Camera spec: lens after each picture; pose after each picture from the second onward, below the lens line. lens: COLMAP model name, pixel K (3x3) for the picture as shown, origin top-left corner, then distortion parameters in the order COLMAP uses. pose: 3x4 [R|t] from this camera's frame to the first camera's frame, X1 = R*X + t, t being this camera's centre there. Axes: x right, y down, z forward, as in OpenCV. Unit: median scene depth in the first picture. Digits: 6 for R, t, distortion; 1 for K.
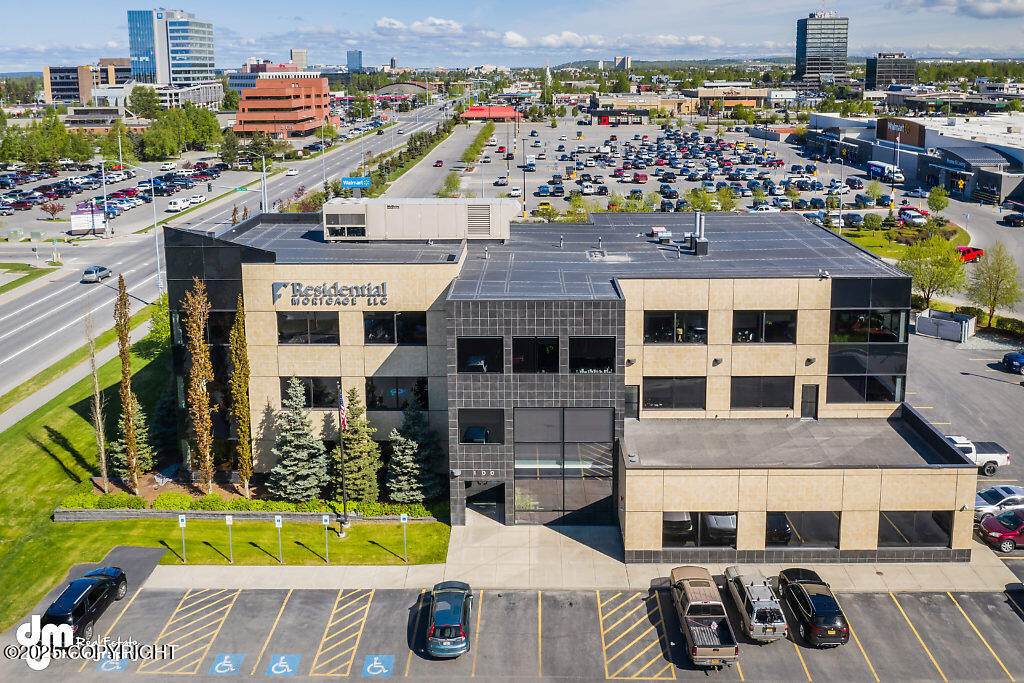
lens RADIAL K [[820.2, 0, 512.0], [0, 820.2, 341.5], [0, 0, 1]] dist [-0.012281, -0.008138]
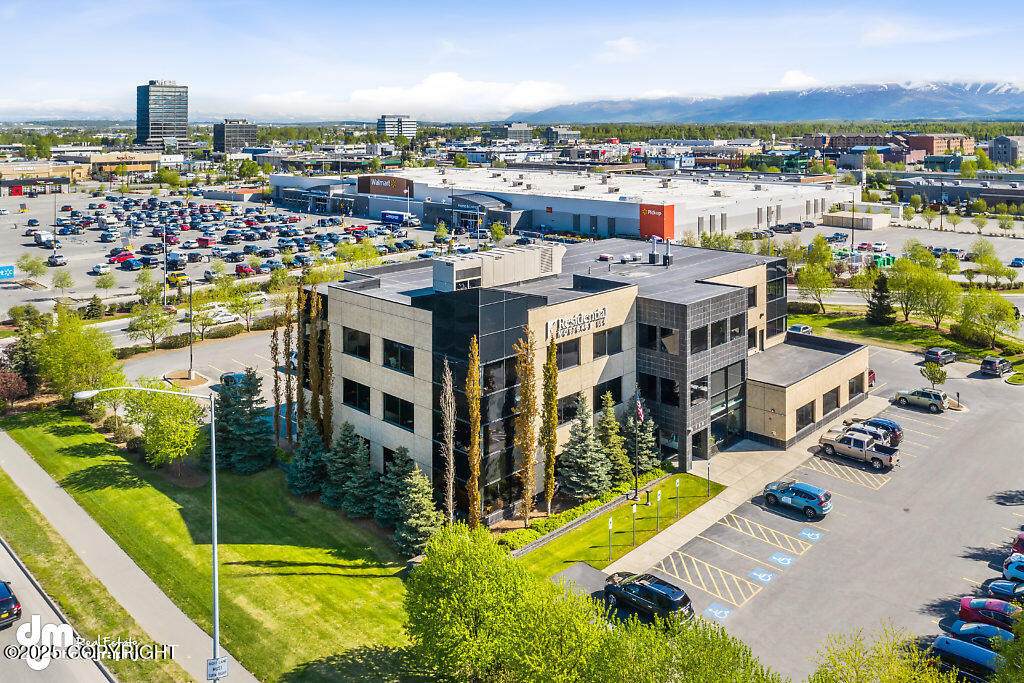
lens RADIAL K [[820.2, 0, 512.0], [0, 820.2, 341.5], [0, 0, 1]] dist [-0.012281, -0.008138]
pose [[0.654049, -0.177990, 0.735213, -0.316741], [0.229984, 0.972704, 0.030891, -0.024291], [-0.720643, 0.148883, 0.677131, 0.066621]]
